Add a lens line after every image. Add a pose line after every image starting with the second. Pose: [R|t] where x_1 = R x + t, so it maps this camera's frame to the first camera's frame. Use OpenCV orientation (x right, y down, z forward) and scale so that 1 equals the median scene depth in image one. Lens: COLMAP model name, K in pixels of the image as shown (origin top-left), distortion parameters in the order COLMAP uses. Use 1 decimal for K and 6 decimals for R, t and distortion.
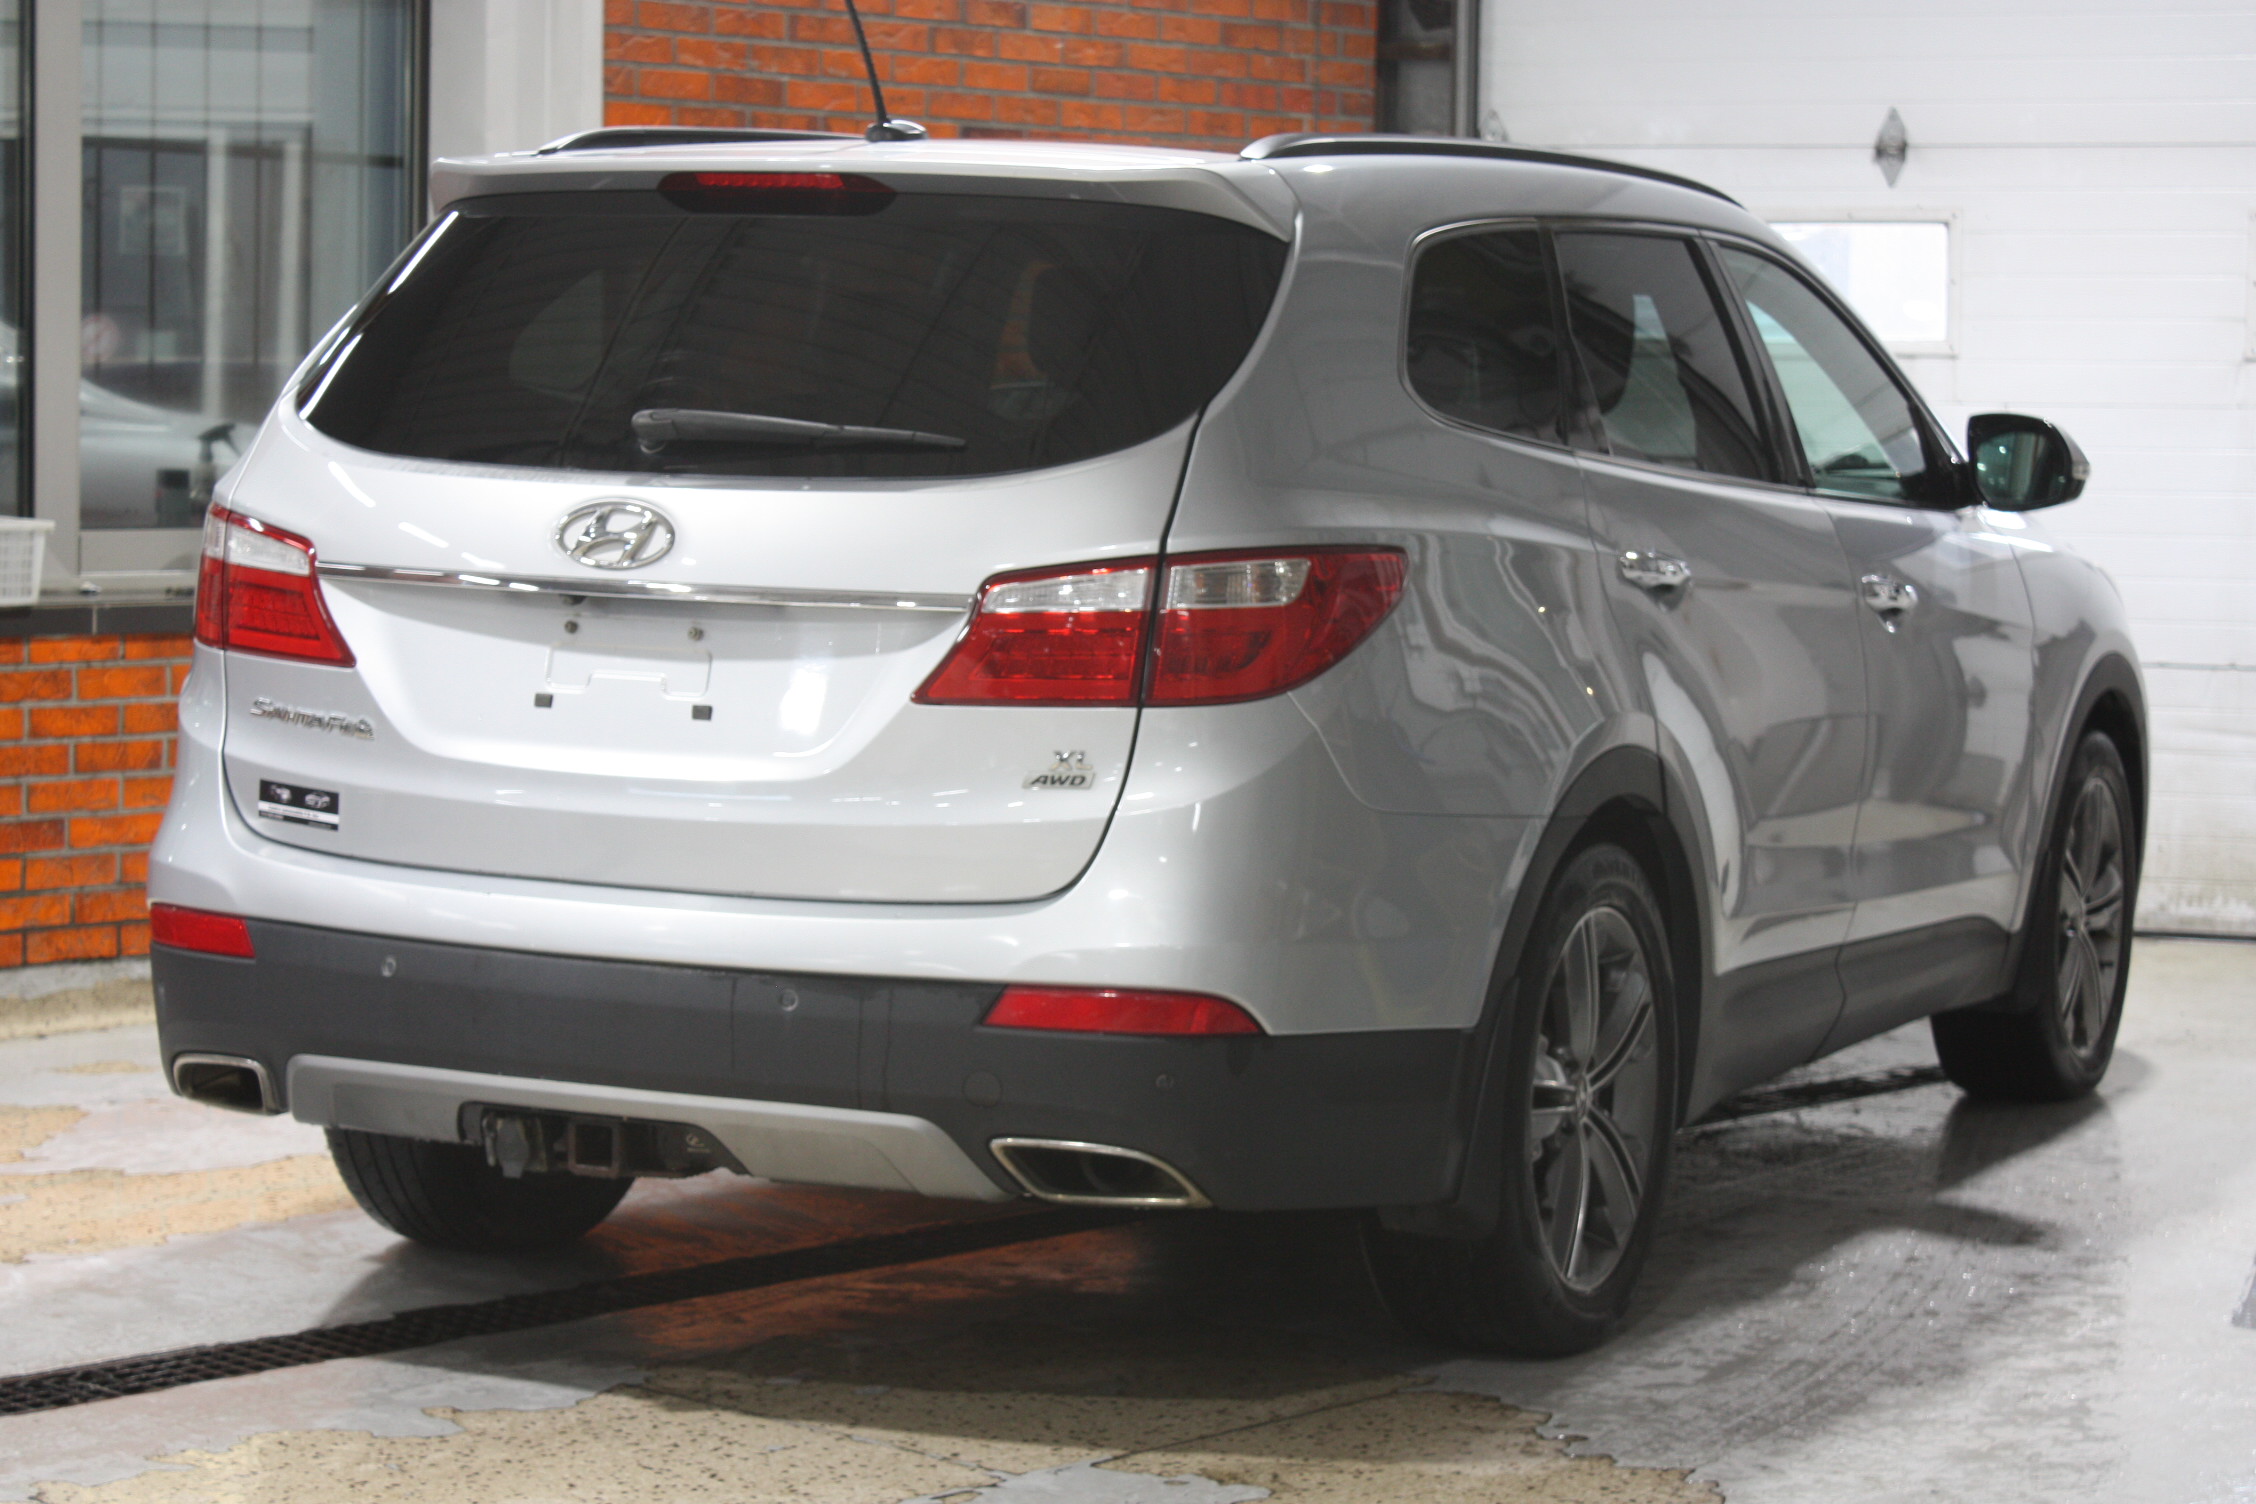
lens RADIAL K [[4998.0, 0, 1128.0], [0, 4998.0, 752.0], [0, 0, 1]] dist [-0.260372, -0.008655]
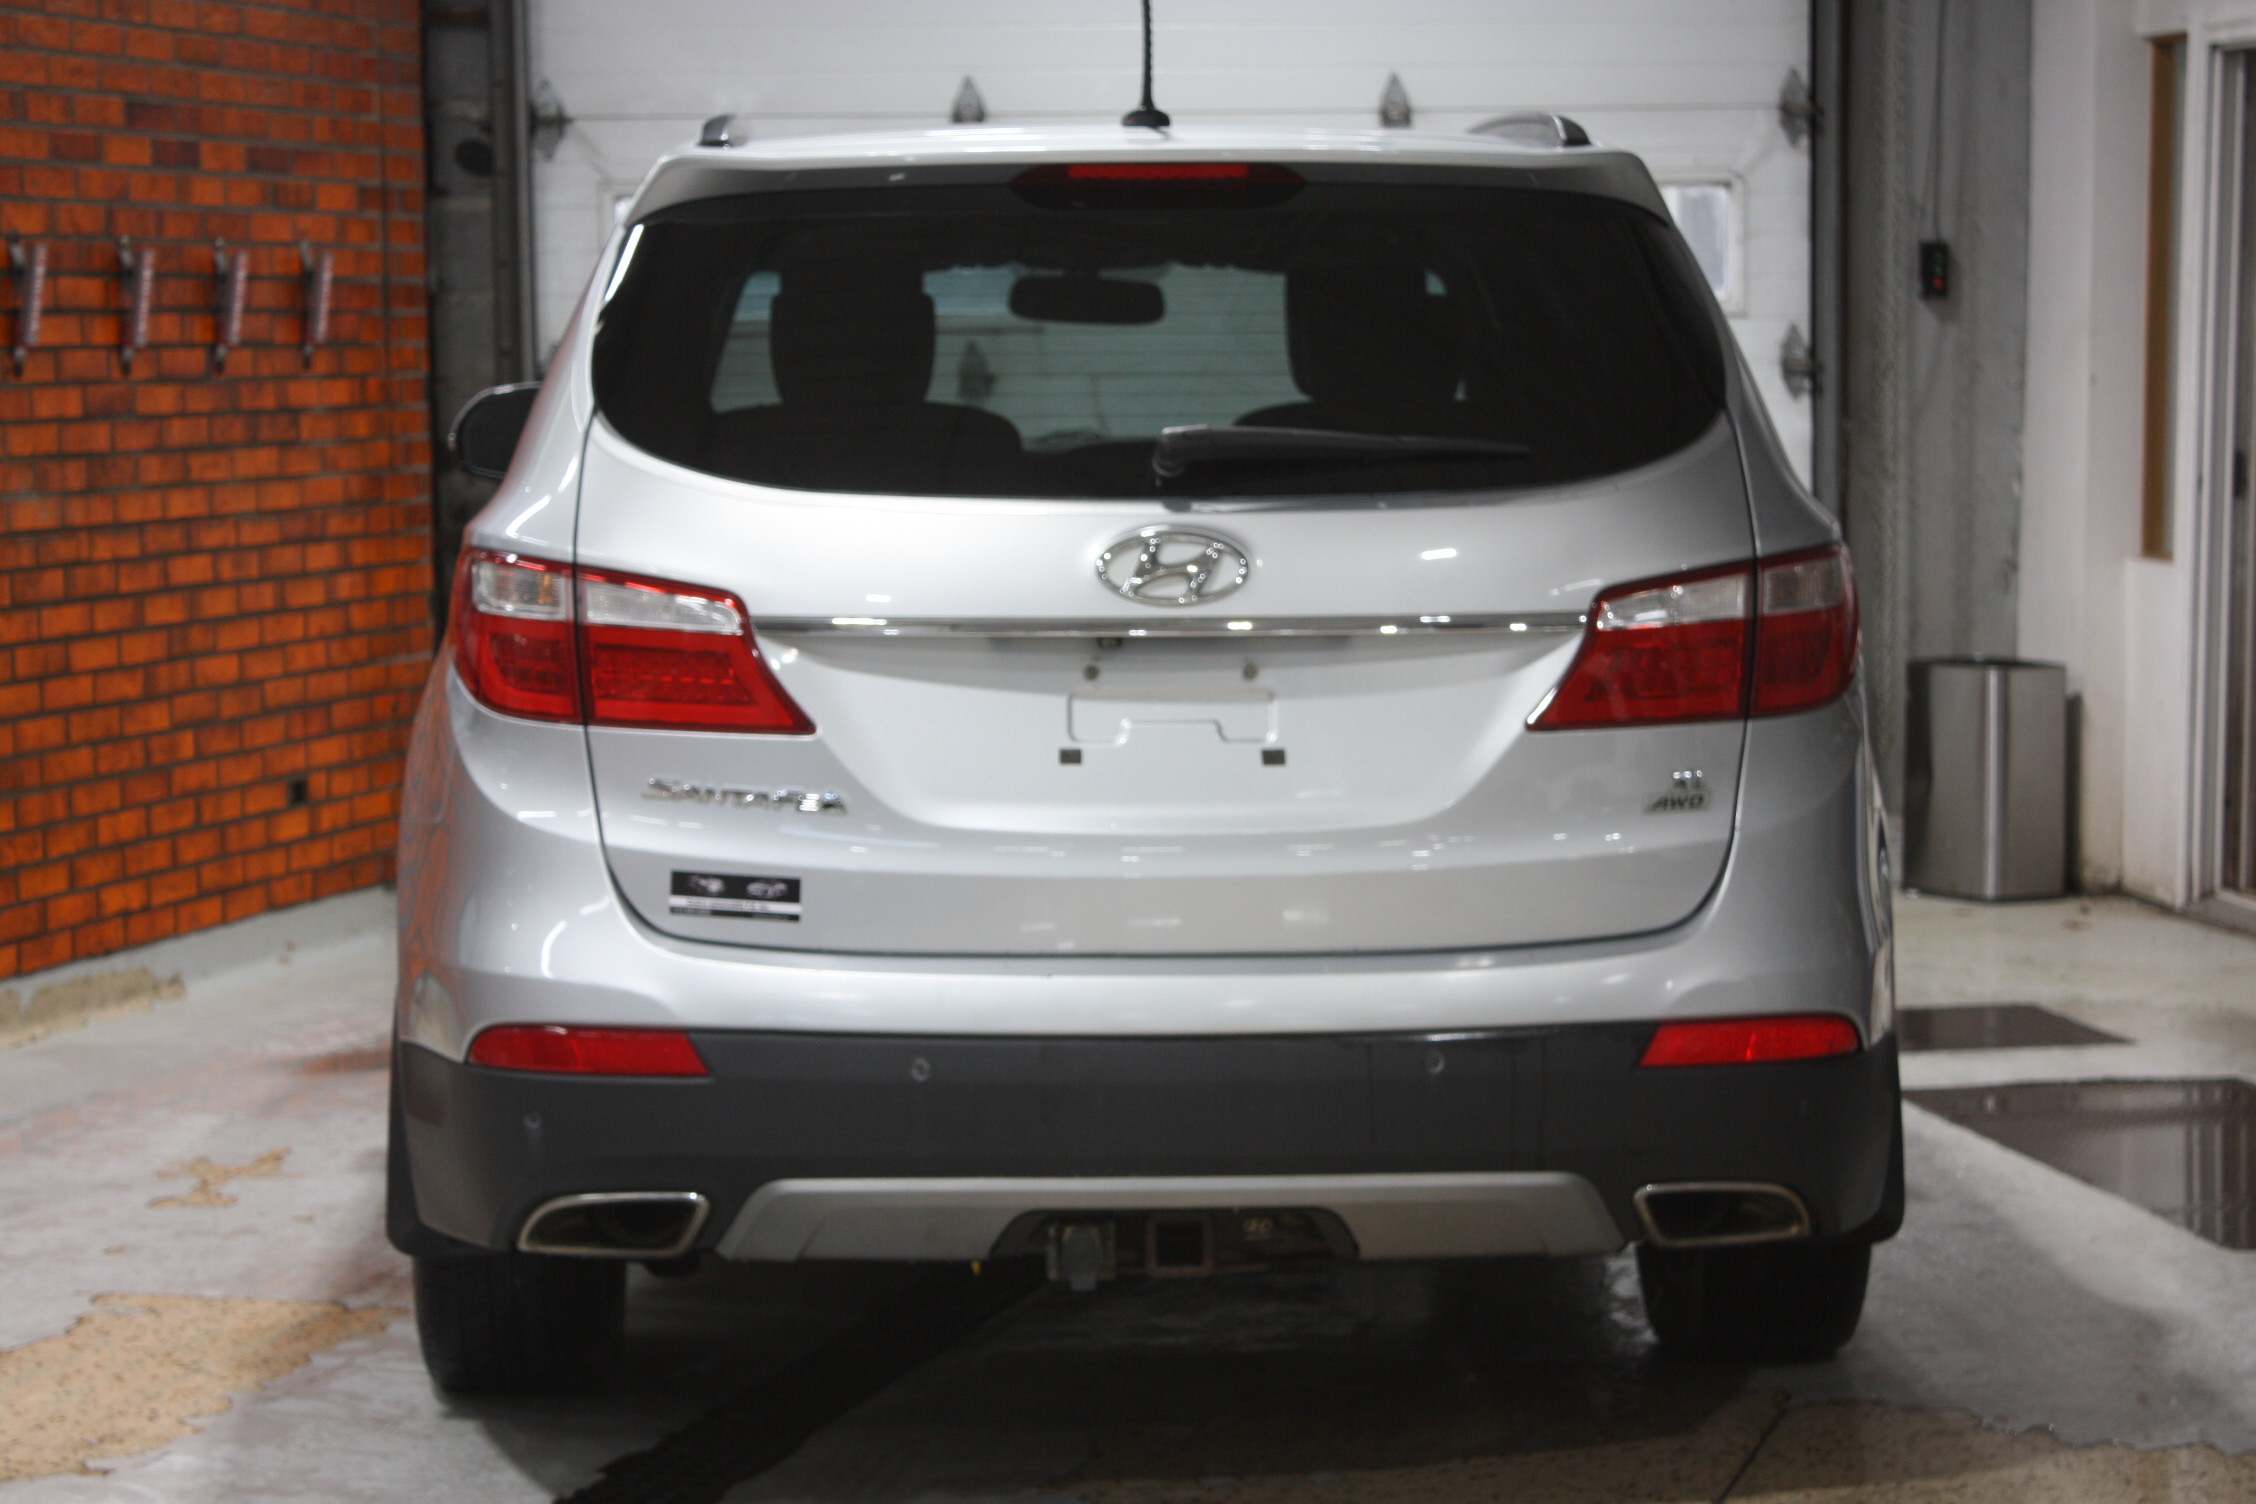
lens RADIAL K [[5053.6, 0, 1128.0], [0, 5053.6, 752.0], [0, 0, 1]] dist [0.107005, 0.532855]
pose [[0.898134, -0.068053, 0.434424, -0.495265], [0.065308, 0.997639, 0.021264, -0.029358], [-0.434845, 0.009273, 0.900457, 0.171500]]
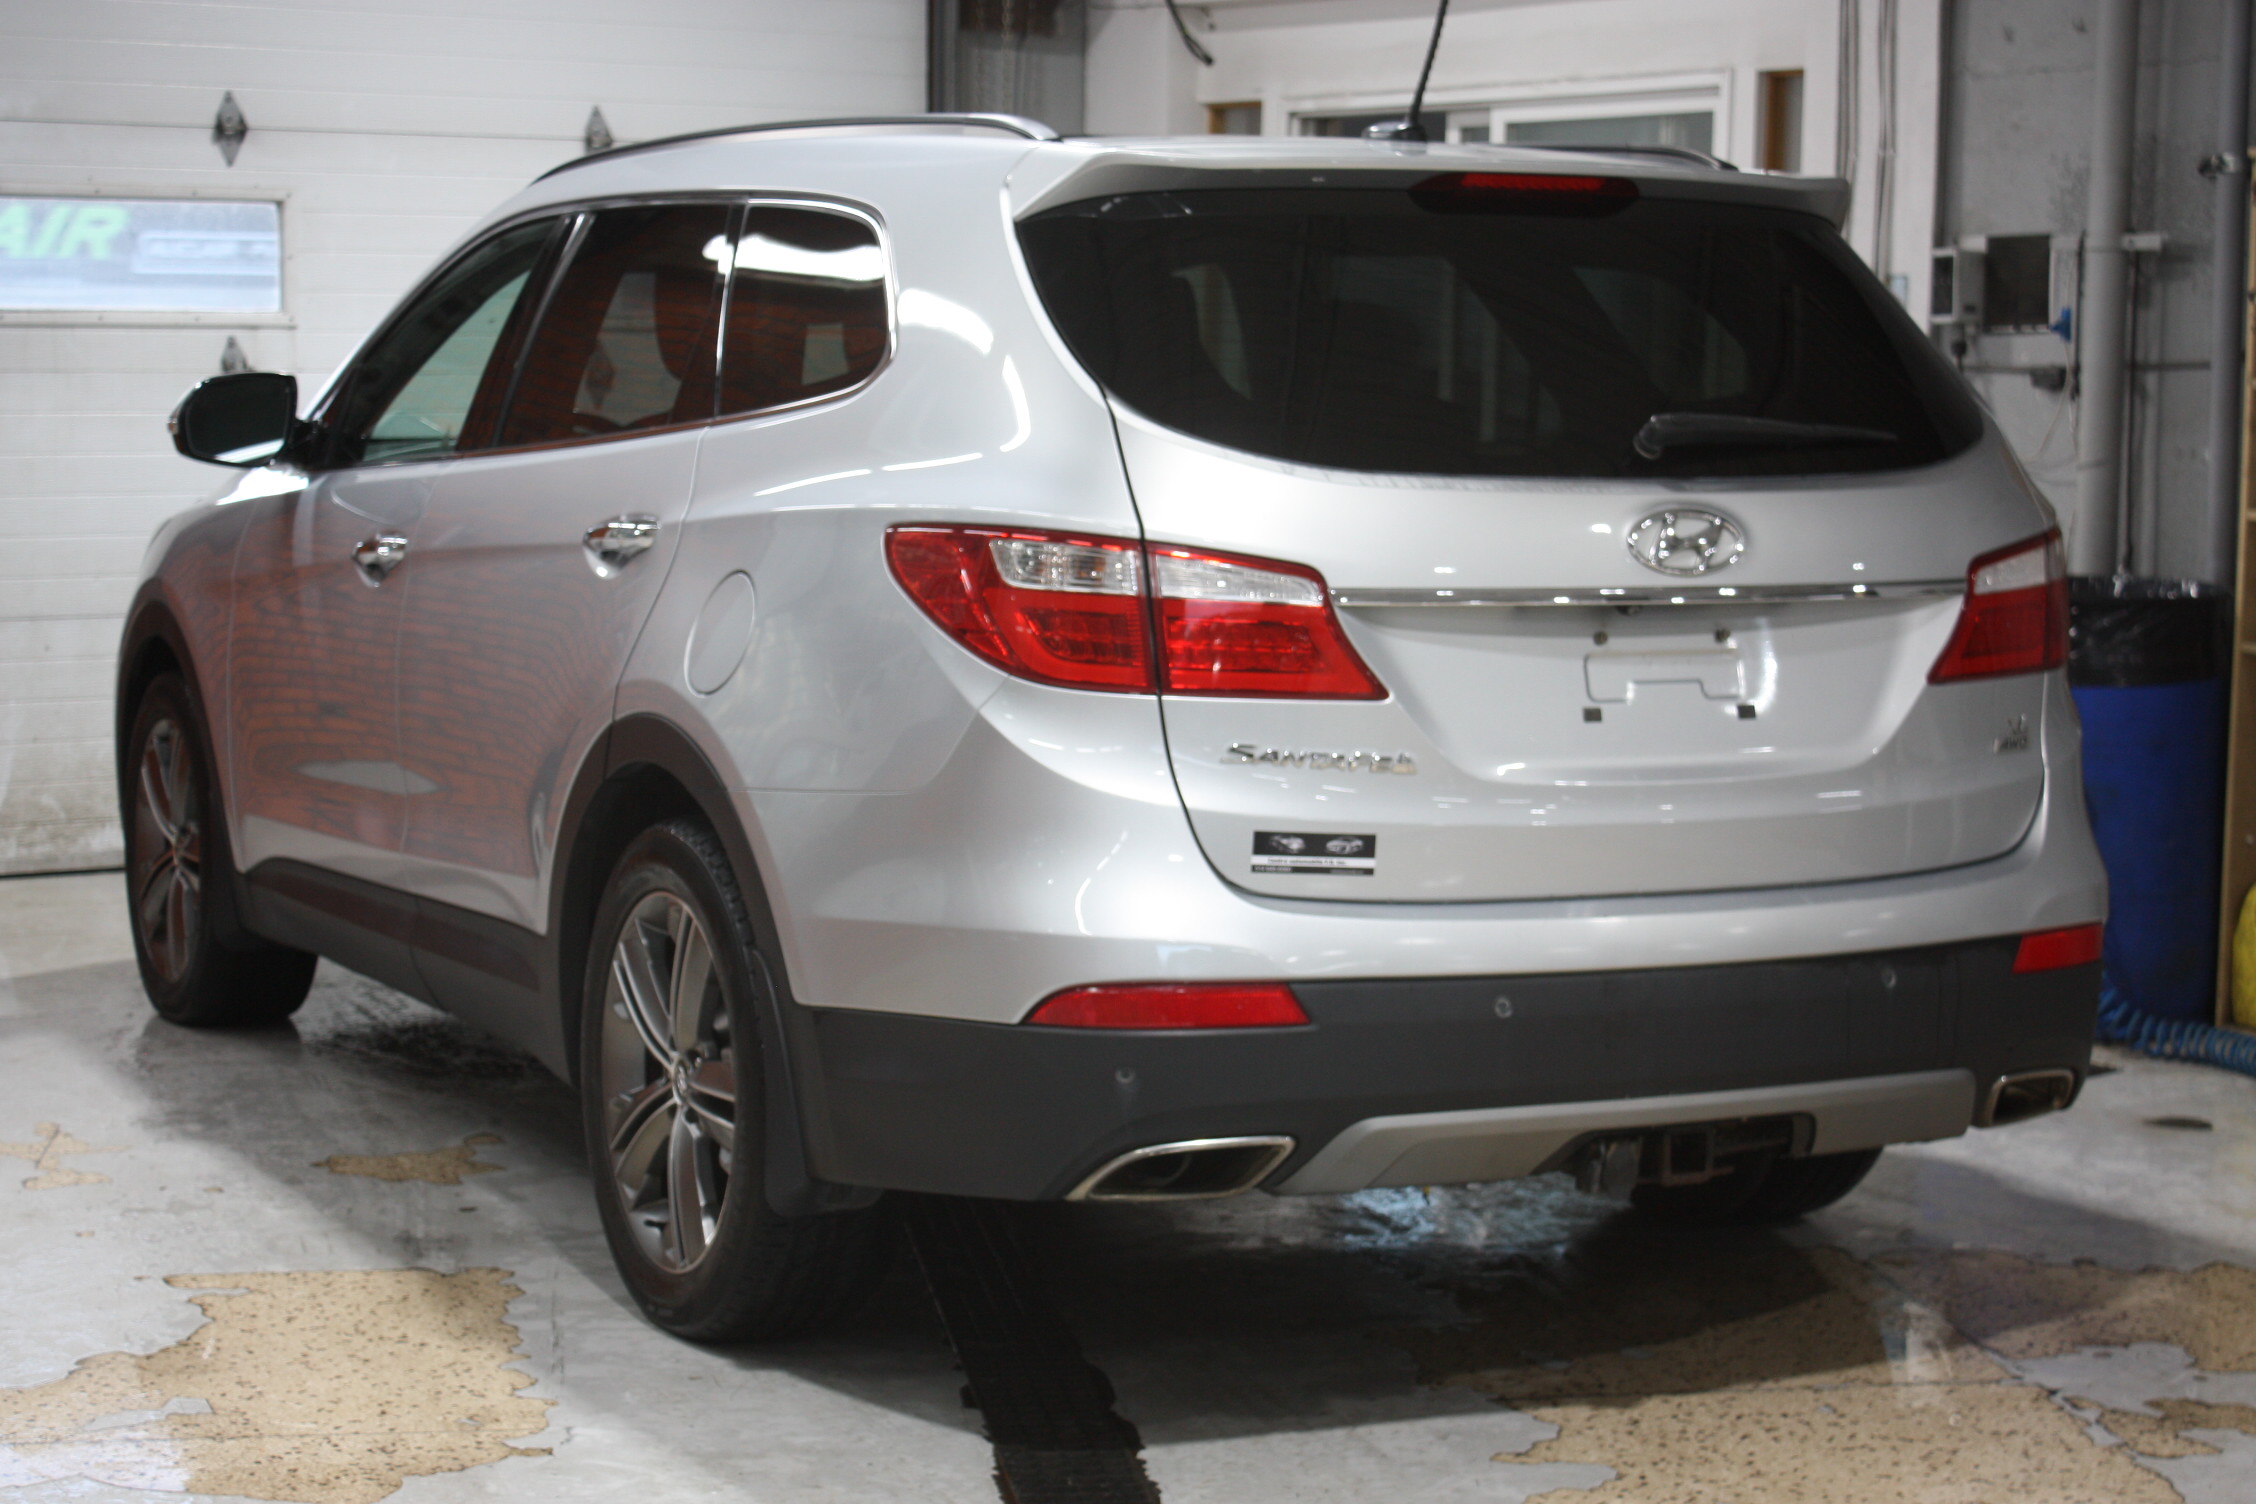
lens RADIAL K [[4291.5, 0, 1128.0], [0, 4291.5, 752.0], [0, 0, 1]] dist [-0.063322, -0.068763]
pose [[0.623720, -0.091472, 0.776277, -0.815661], [0.070537, 0.995664, 0.060648, -0.059622], [-0.778459, 0.016929, 0.627467, 0.532279]]
